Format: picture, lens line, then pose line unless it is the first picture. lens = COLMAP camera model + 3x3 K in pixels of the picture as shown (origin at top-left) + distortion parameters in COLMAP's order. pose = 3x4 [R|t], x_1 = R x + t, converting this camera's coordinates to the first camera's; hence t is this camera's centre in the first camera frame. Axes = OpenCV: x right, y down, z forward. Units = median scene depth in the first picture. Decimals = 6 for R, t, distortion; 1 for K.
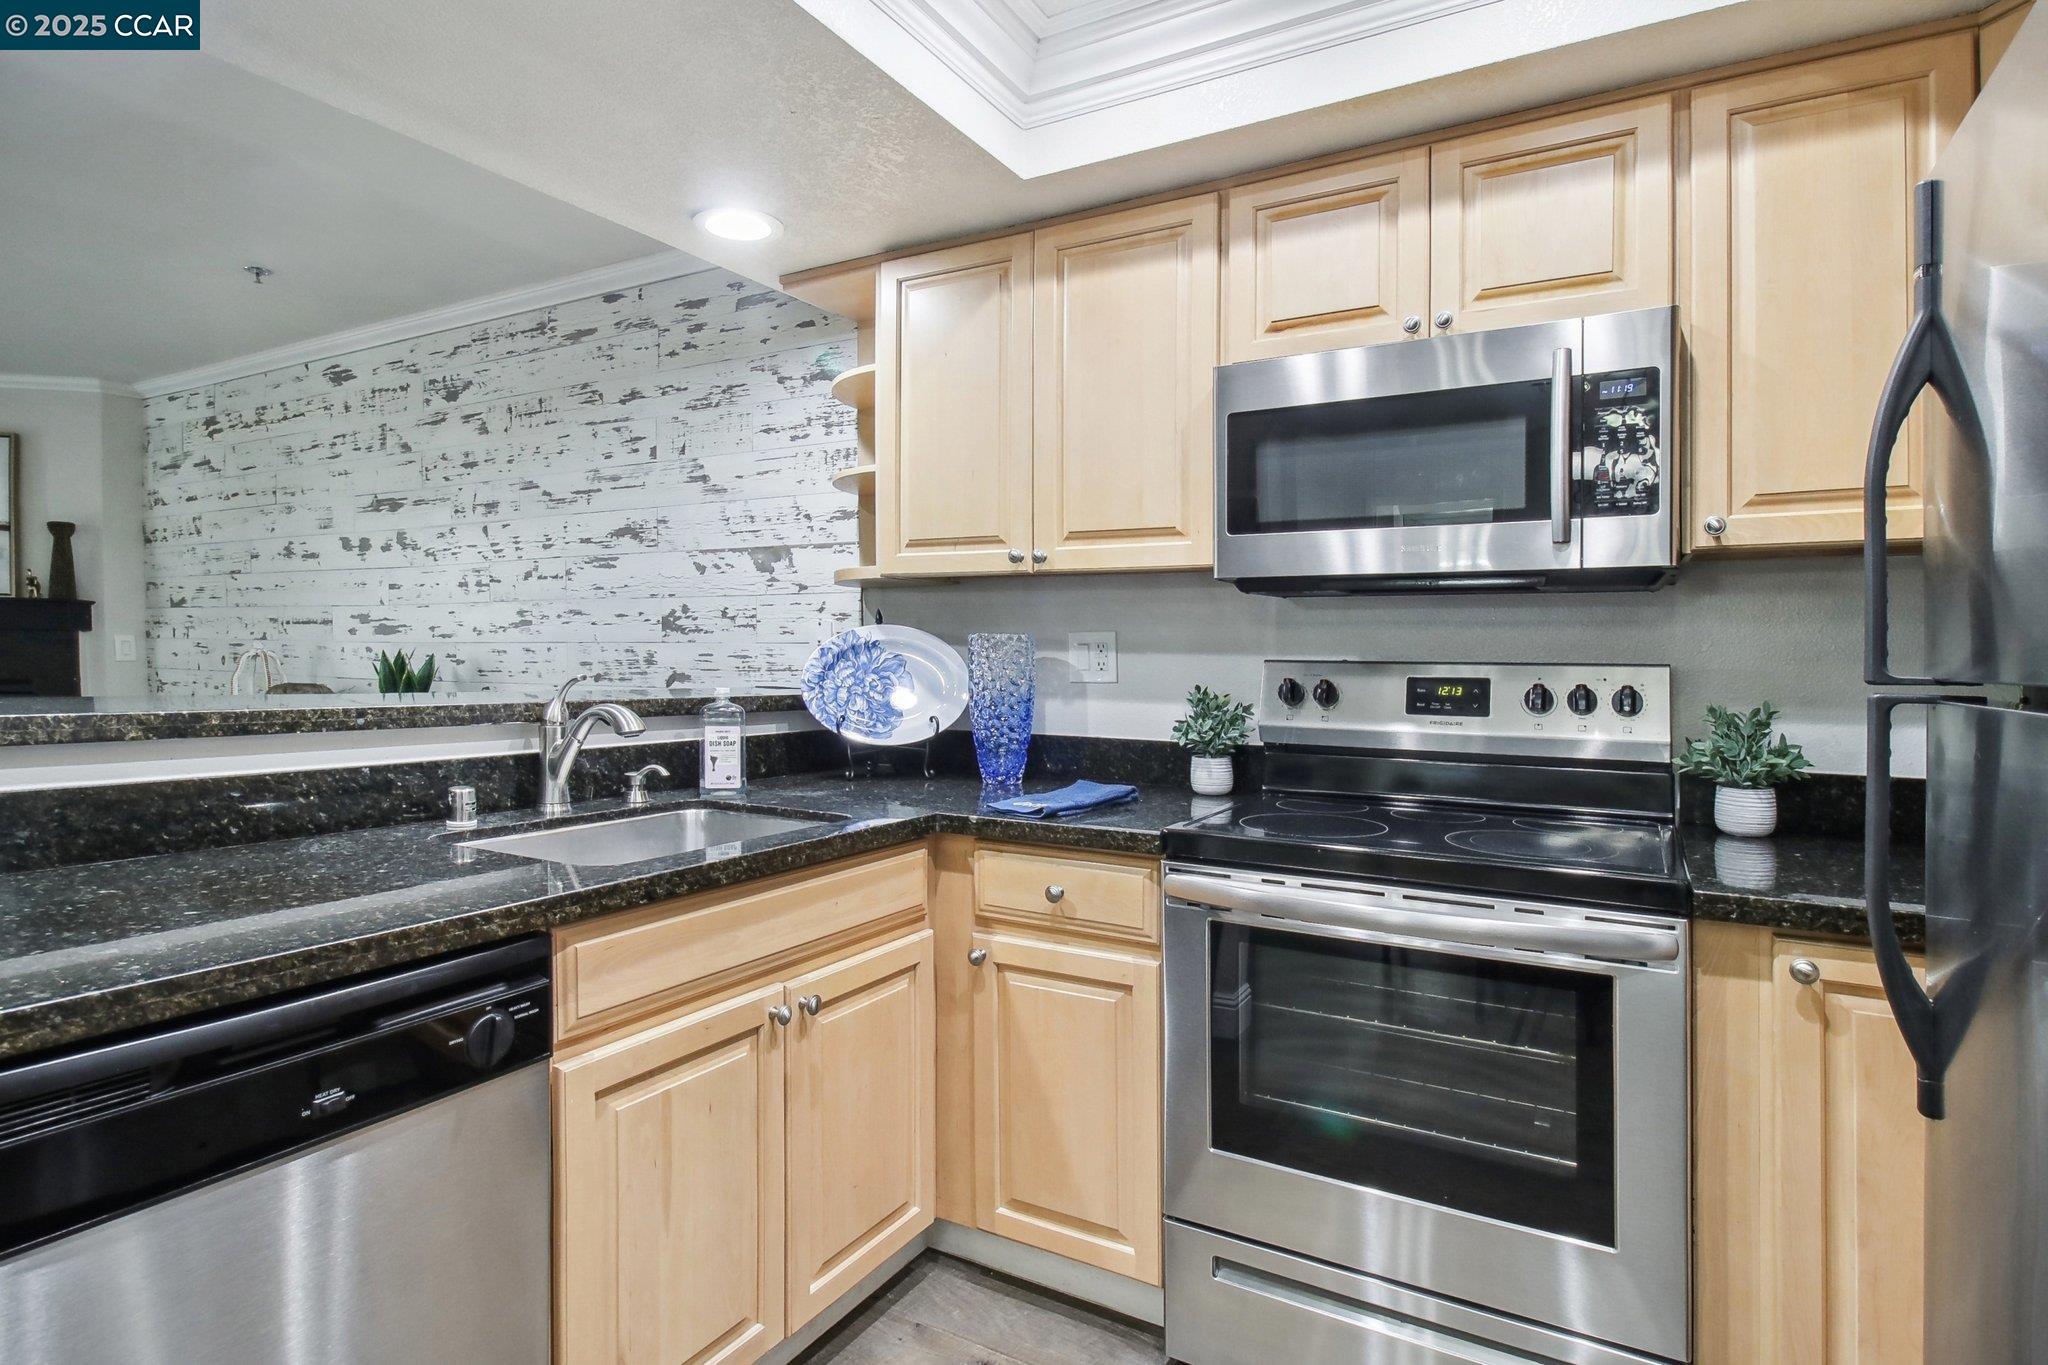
lens RADIAL K [[1058.3, 0, 1010.6], [0, 1058.3, 655.5], [0, 0, 1]] dist [-0.000433, -0.010290]
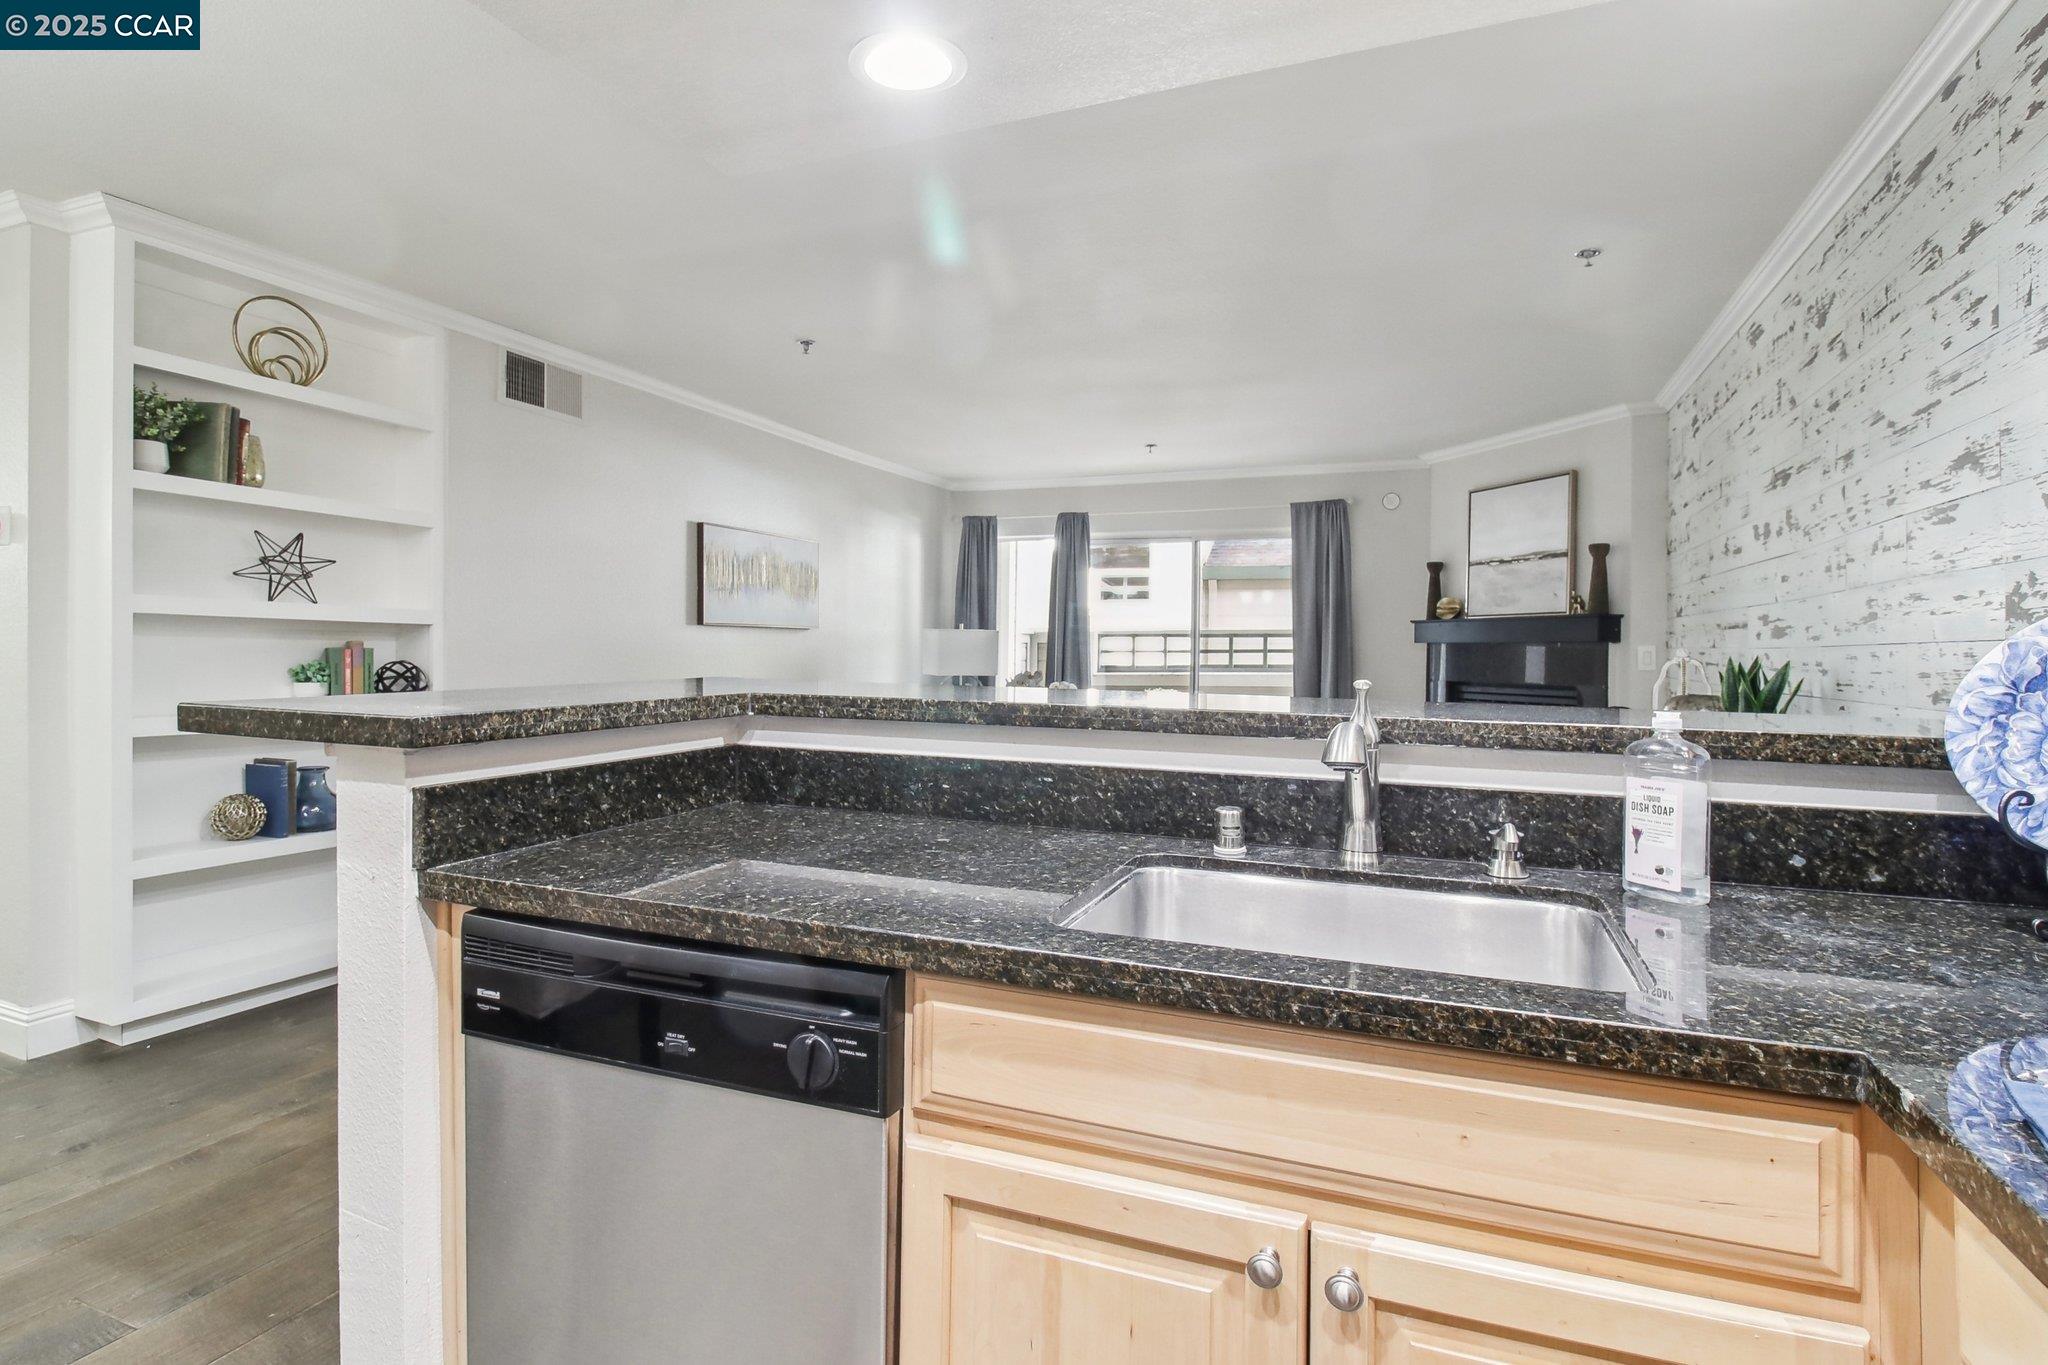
lens RADIAL K [[1058.3, 0, 1024.9], [0, 1058.3, 675.4], [0, 0, 1]] dist [-0.000433, -0.010290]
pose [[0.139698, 0.012775, -0.990112, 0.247305], [-0.008507, 0.999895, 0.011701, 0.007013], [0.990158, 0.006788, 0.139792, 0.582657]]
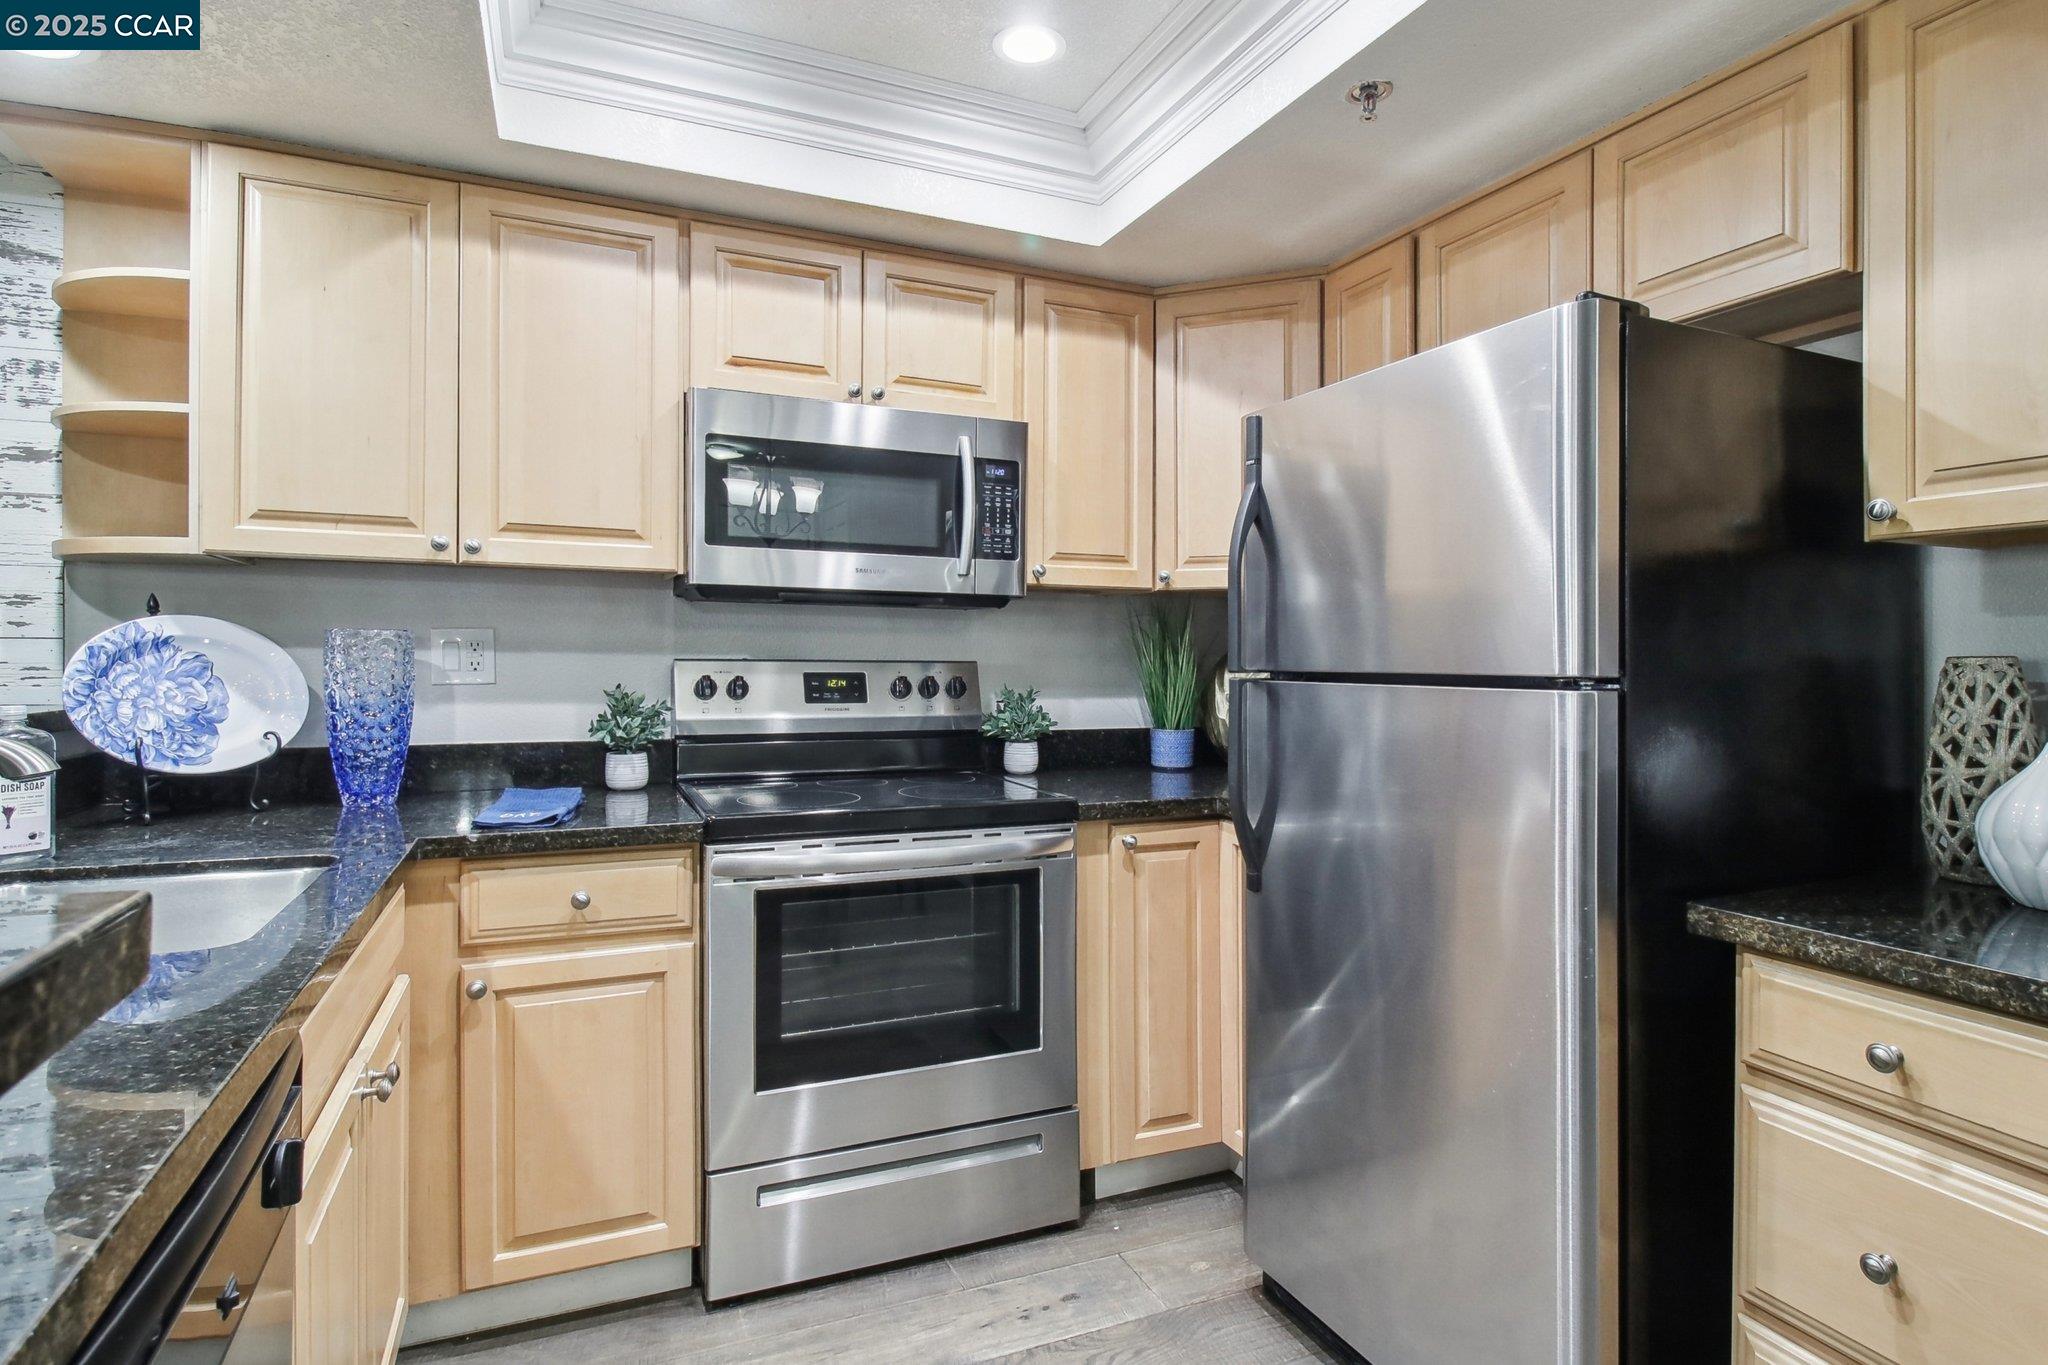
lens RADIAL K [[1058.3, 0, 1019.6], [0, 1058.3, 662.6], [0, 0, 1]] dist [-0.000433, -0.010290]
pose [[0.593276, -0.008389, 0.804956, -0.432956], [-0.000759, 0.999939, 0.010980, -0.004537], [-0.804999, -0.007125, 0.593233, 0.083116]]
